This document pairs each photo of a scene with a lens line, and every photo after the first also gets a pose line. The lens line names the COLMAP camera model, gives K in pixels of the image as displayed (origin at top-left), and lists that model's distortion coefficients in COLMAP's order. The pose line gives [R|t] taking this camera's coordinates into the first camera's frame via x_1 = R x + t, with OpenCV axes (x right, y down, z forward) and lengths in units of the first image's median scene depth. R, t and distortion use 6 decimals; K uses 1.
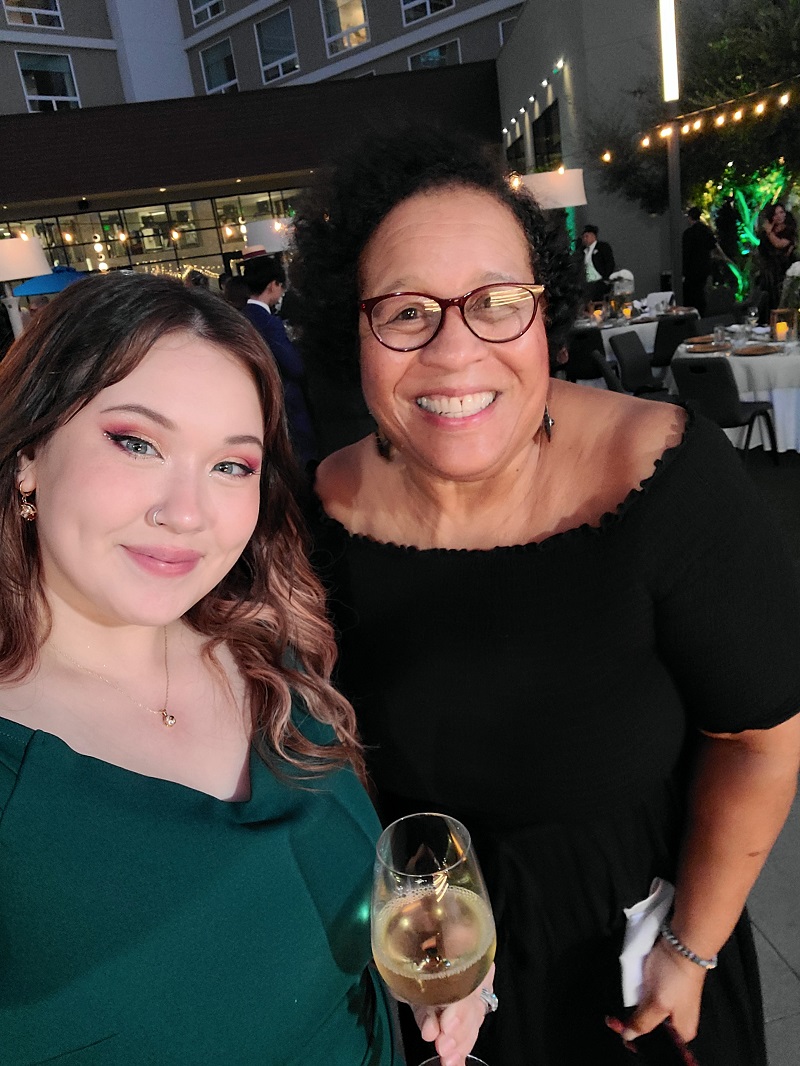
lens RADIAL K [[843.6, 0, 400.0], [0, 843.6, 533.0], [0, 0, 1]] dist [-0.002290, -0.030688]
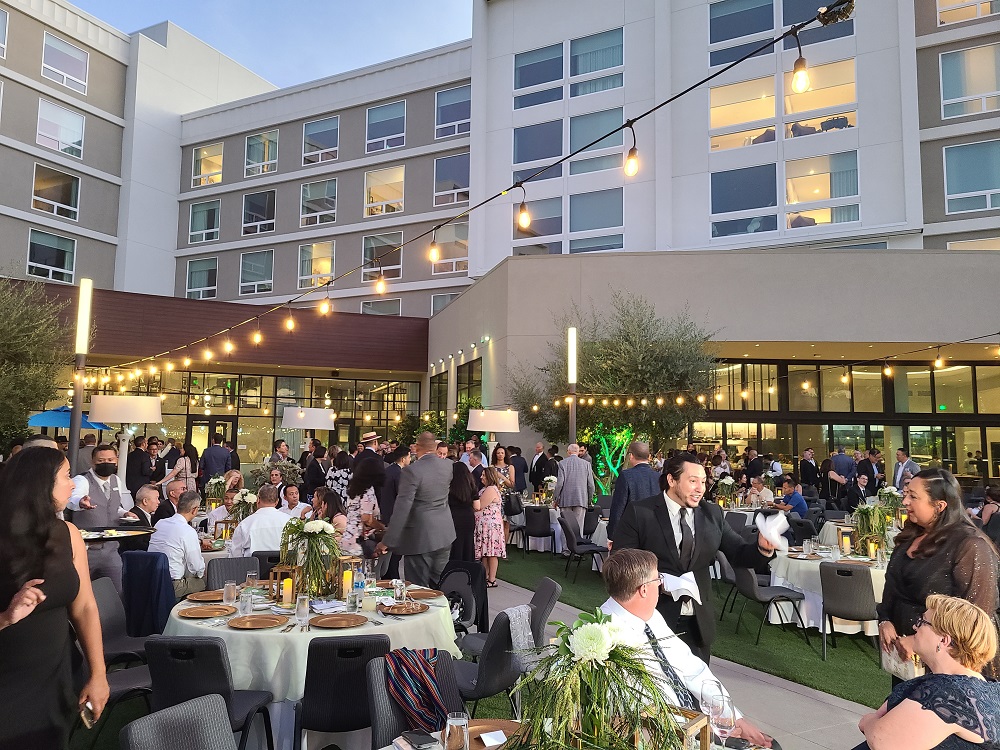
lens RADIAL K [[755.8, 0, 500.0], [0, 755.8, 375.0], [0, 0, 1]] dist [-0.002513, -0.000708]
pose [[0.950084, 0.168889, 0.262330, -0.102690], [-0.049420, 0.911666, -0.407949, 0.049015], [-0.308055, 0.374621, 0.874506, -0.142523]]
